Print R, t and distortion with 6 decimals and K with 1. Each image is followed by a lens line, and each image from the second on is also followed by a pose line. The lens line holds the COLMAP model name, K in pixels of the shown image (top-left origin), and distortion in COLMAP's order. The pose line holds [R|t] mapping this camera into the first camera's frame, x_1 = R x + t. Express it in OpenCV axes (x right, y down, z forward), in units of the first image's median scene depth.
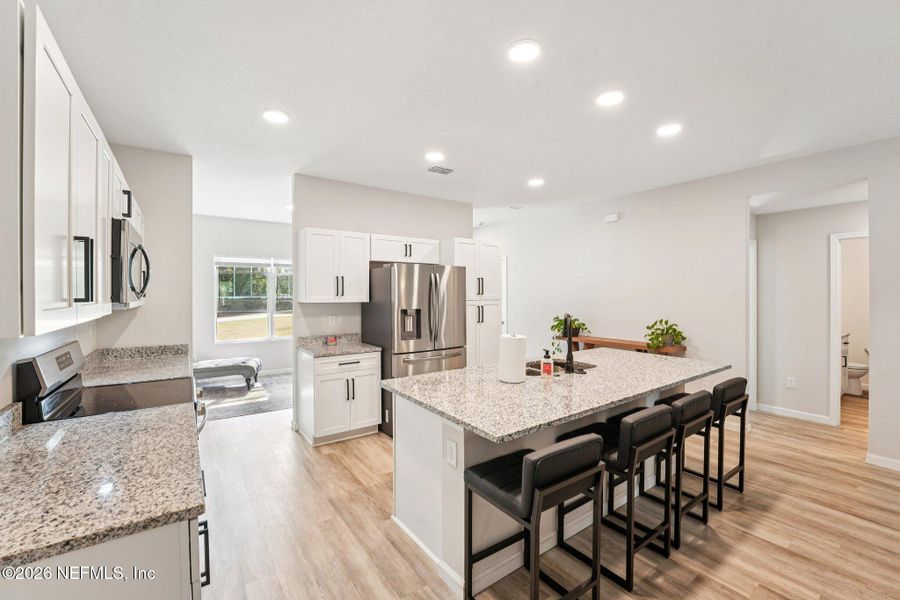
lens RADIAL K [[379.9, 0, 450.4], [0, 379.9, 292.2], [0, 0, 1]] dist [-0.016906, -0.000083]
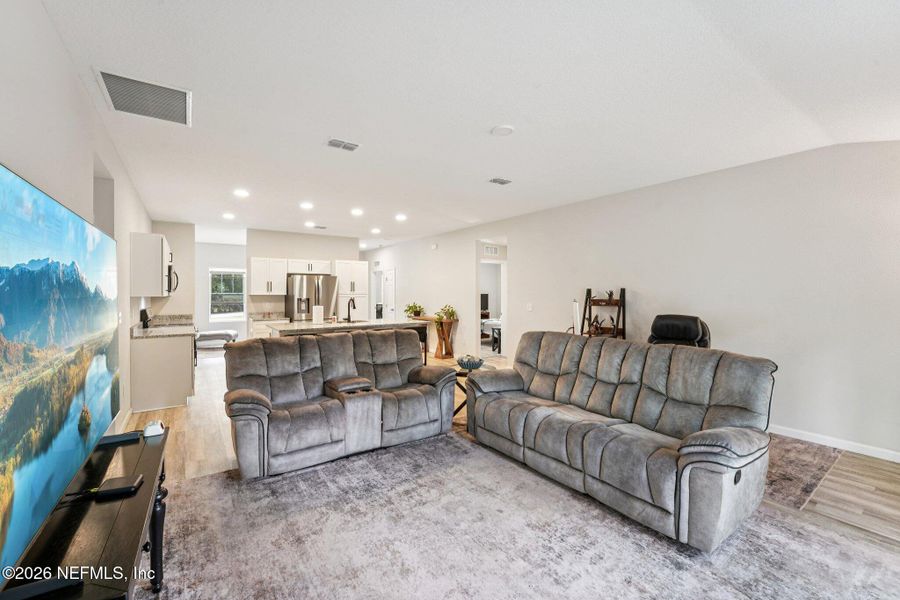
lens RADIAL K [[391.2, 0, 444.9], [0, 391.2, 293.5], [0, 0, 1]] dist [-0.000454, -0.000037]
pose [[0.999474, -0.000242, -0.032444, 0.643032], [0.000316, 0.999997, 0.002255, 0.014707], [0.032443, -0.002264, 0.999471, -0.934289]]
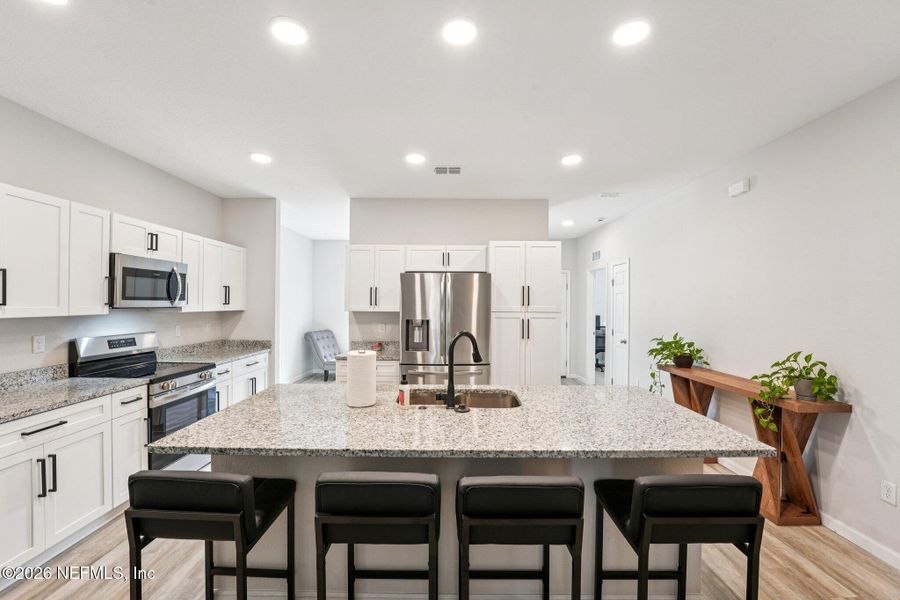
lens RADIAL K [[380.3, 0, 450.0], [0, 380.3, 300.0], [0, 0, 1]] dist [-0.019267, -0.000067]
pose [[0.810305, 0.001711, -0.586006, 0.488130], [-0.006133, 0.999966, -0.005560, -0.000797], [0.585976, 0.008099, 0.810288, 0.241780]]
